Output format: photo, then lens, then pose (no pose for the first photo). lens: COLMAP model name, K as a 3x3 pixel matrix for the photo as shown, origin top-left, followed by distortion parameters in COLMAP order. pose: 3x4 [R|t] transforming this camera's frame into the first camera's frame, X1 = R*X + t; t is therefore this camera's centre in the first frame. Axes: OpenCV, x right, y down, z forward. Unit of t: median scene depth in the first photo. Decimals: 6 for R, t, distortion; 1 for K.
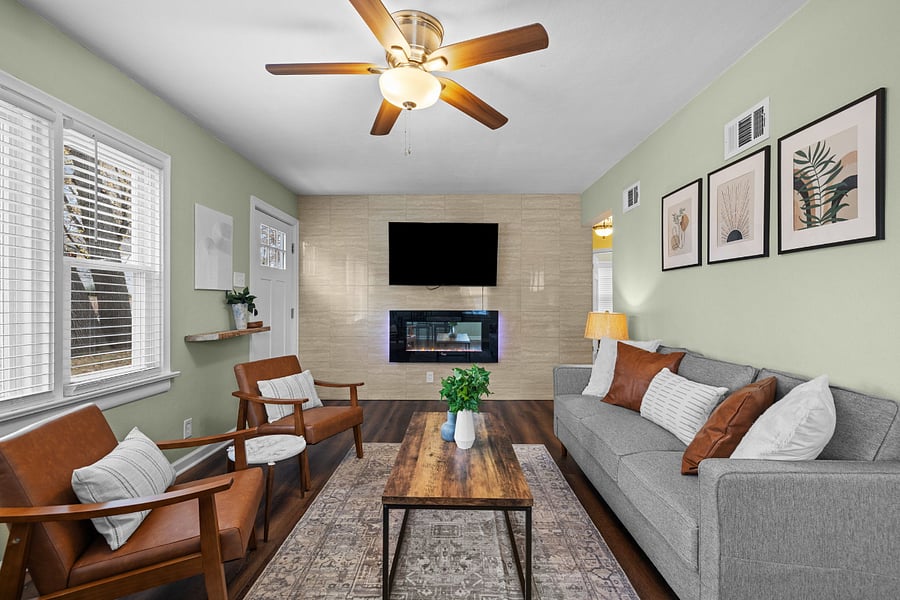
lens RADIAL K [[391.8, 0, 449.4], [0, 391.8, 302.2], [0, 0, 1]] dist [0.004145, -0.000166]
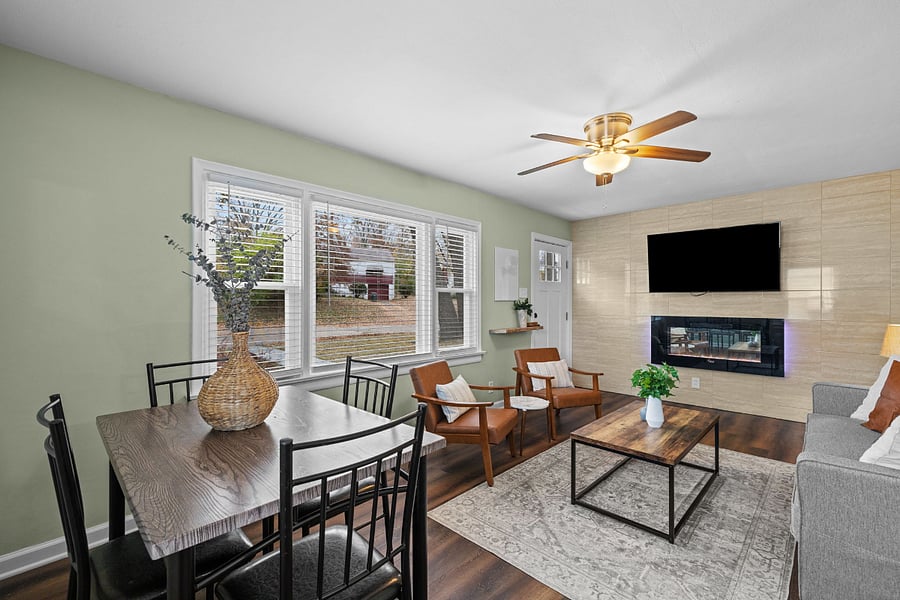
lens RADIAL K [[391.8, 0, 449.4], [0, 391.8, 302.2], [0, 0, 1]] dist [0.004145, -0.000166]
pose [[0.727011, -0.001032, -0.686625, 0.294203], [0.000648, 0.999999, -0.000816, -0.025054], [0.686625, 0.000148, 0.727011, -0.269080]]
